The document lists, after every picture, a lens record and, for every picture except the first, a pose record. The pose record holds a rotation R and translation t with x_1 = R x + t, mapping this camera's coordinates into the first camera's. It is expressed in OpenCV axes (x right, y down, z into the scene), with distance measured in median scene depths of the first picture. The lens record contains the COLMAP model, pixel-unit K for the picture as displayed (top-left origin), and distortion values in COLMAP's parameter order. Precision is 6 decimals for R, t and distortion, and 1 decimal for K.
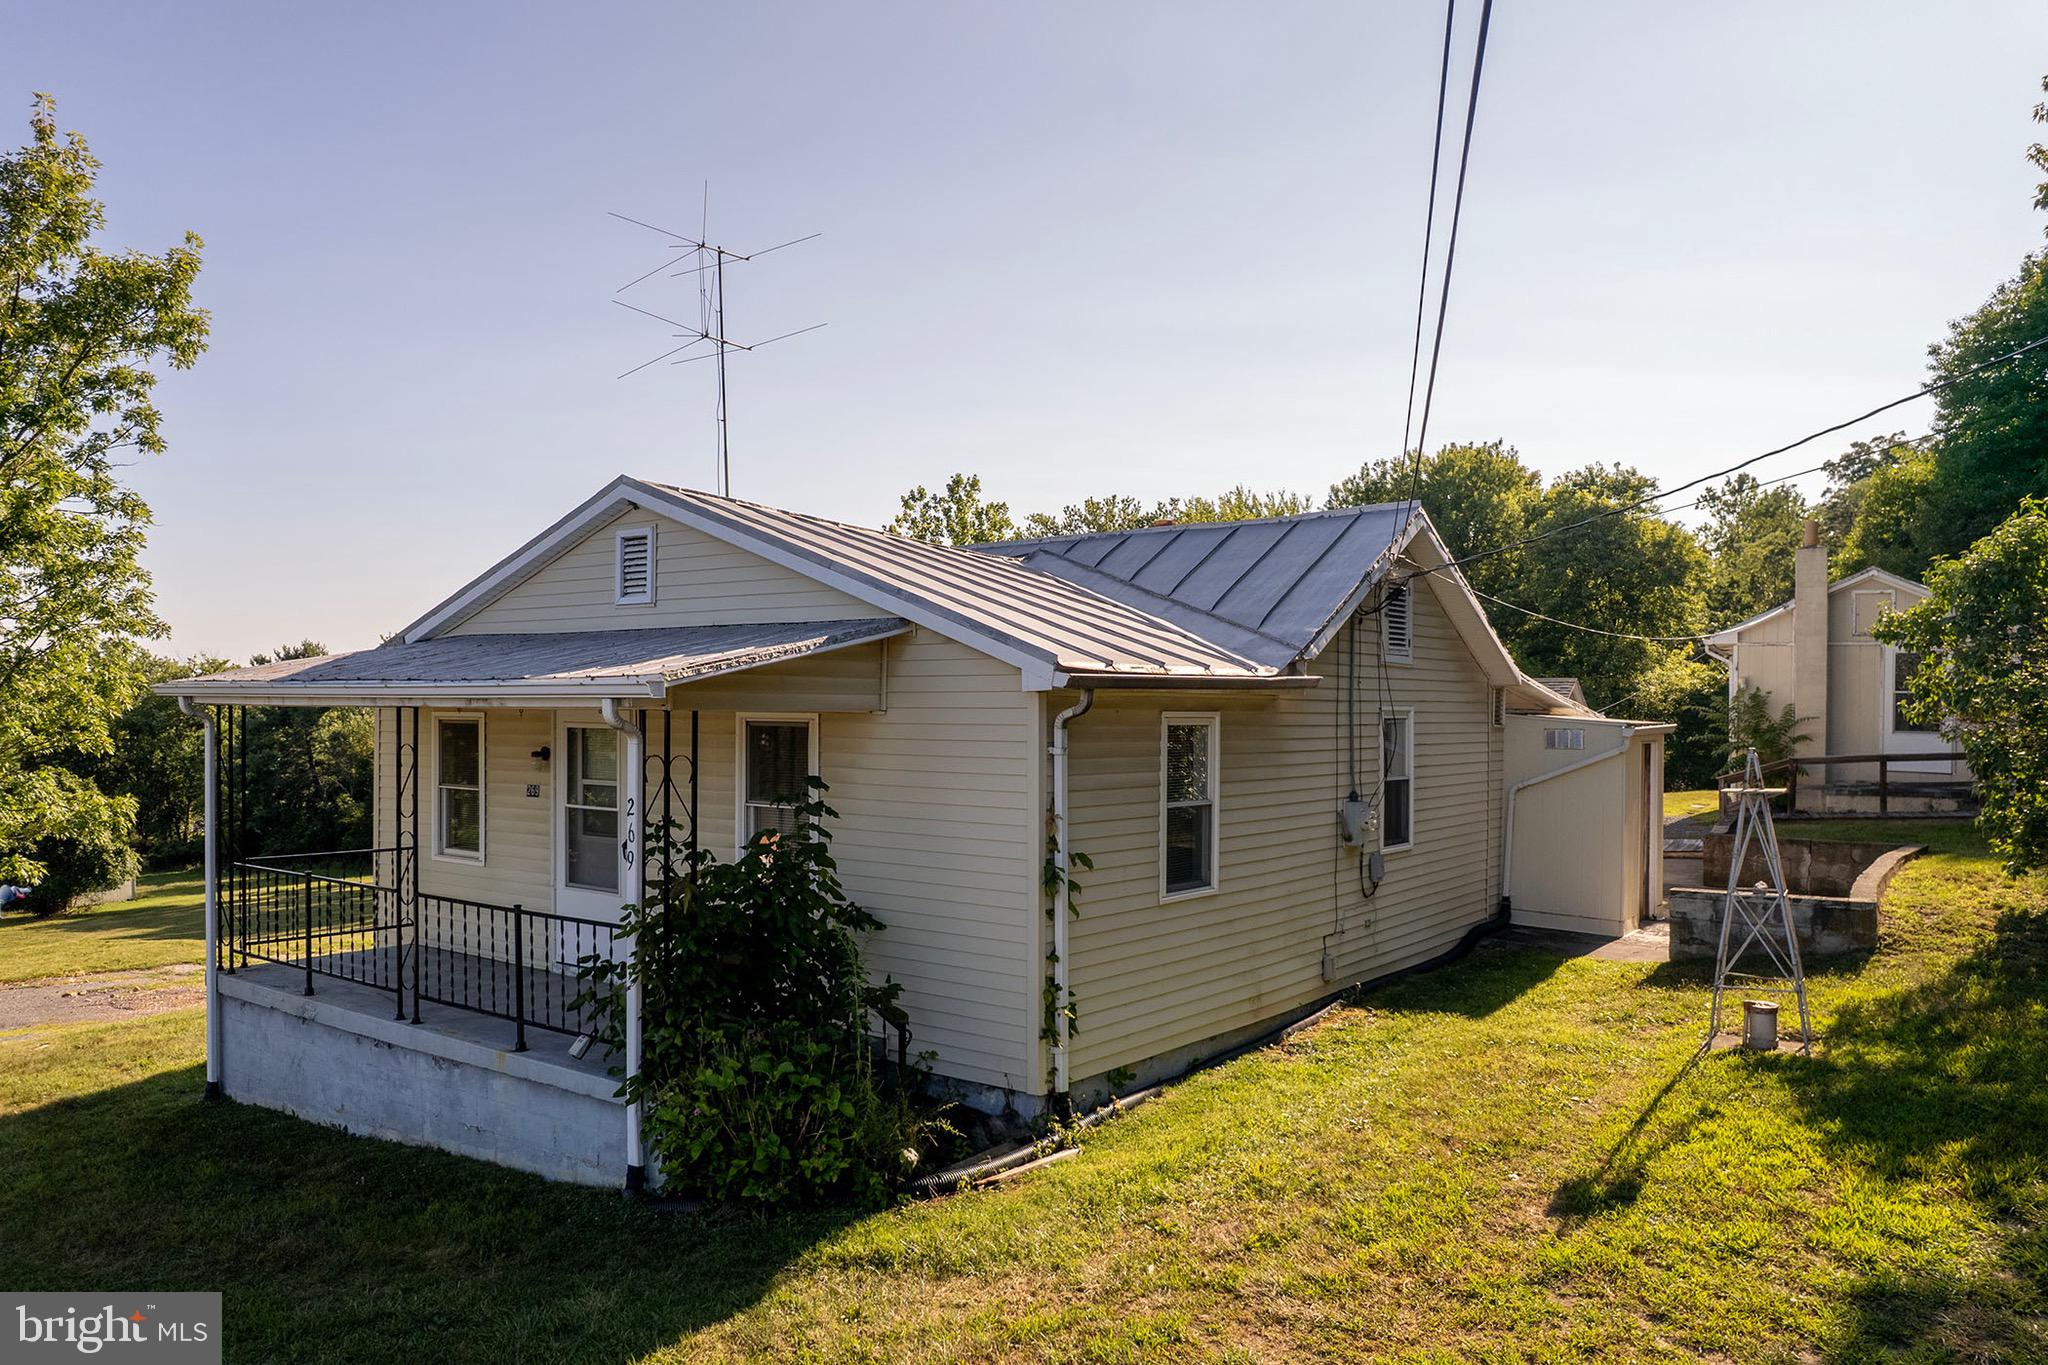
lens RADIAL K [[1354.6, 0, 1133.2], [0, 1354.6, 738.7], [0, 0, 1]] dist [-0.002249, -0.057763]
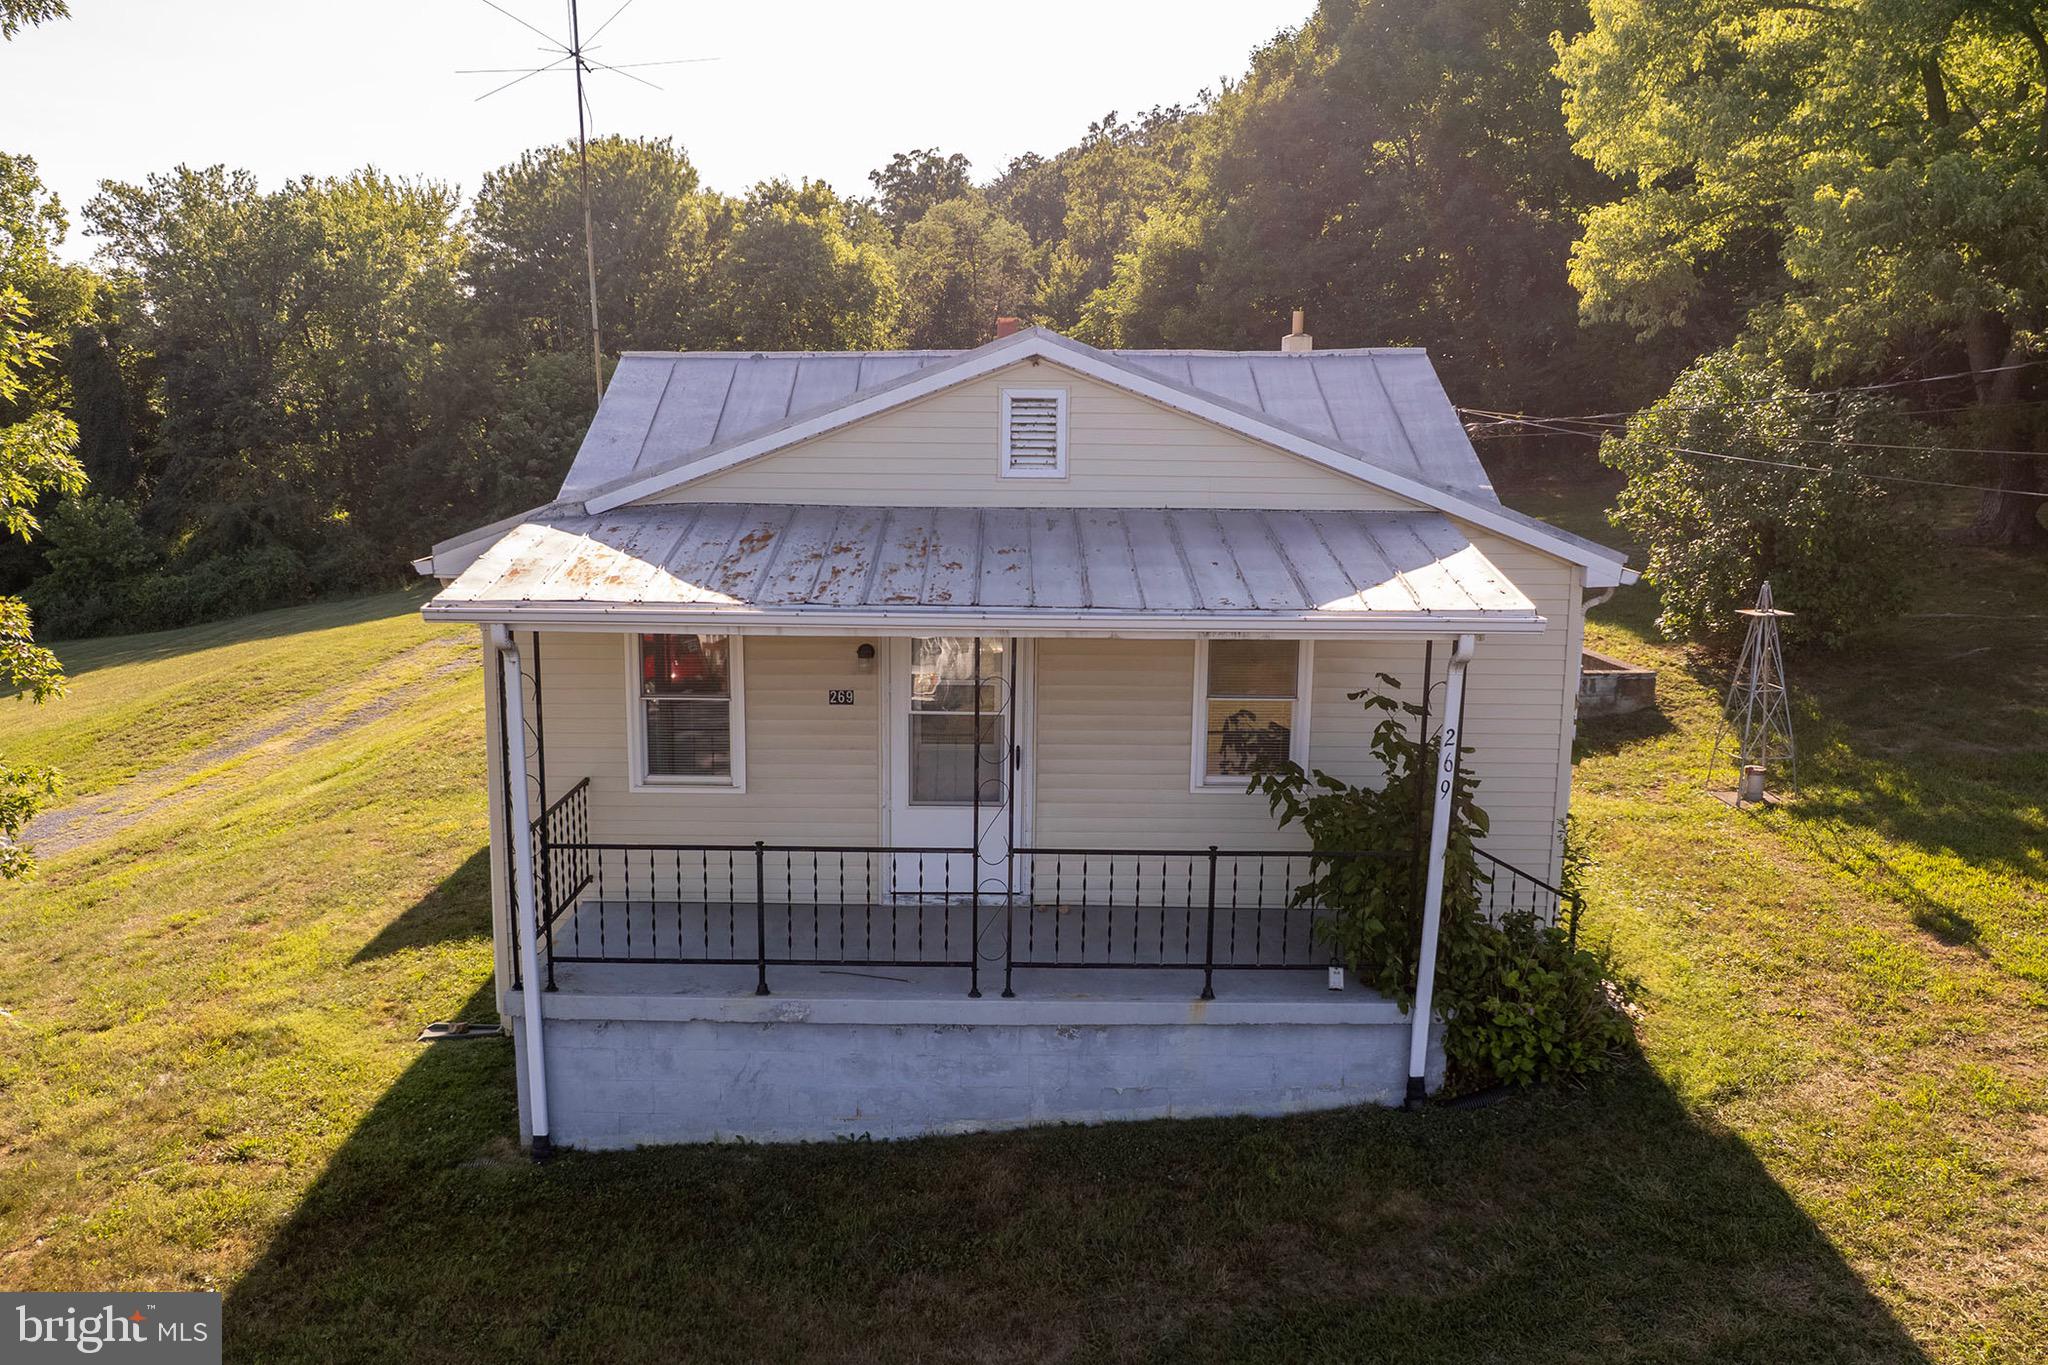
lens RADIAL K [[1499.6, 0, 889.2], [0, 1499.6, 685.5], [0, 0, 1]] dist [-0.051620, 0.006237]
pose [[0.832421, -0.098974, 0.545233, -0.959316], [0.006562, 0.985612, 0.168896, -0.128508], [-0.554104, -0.137015, 0.821094, 0.244878]]
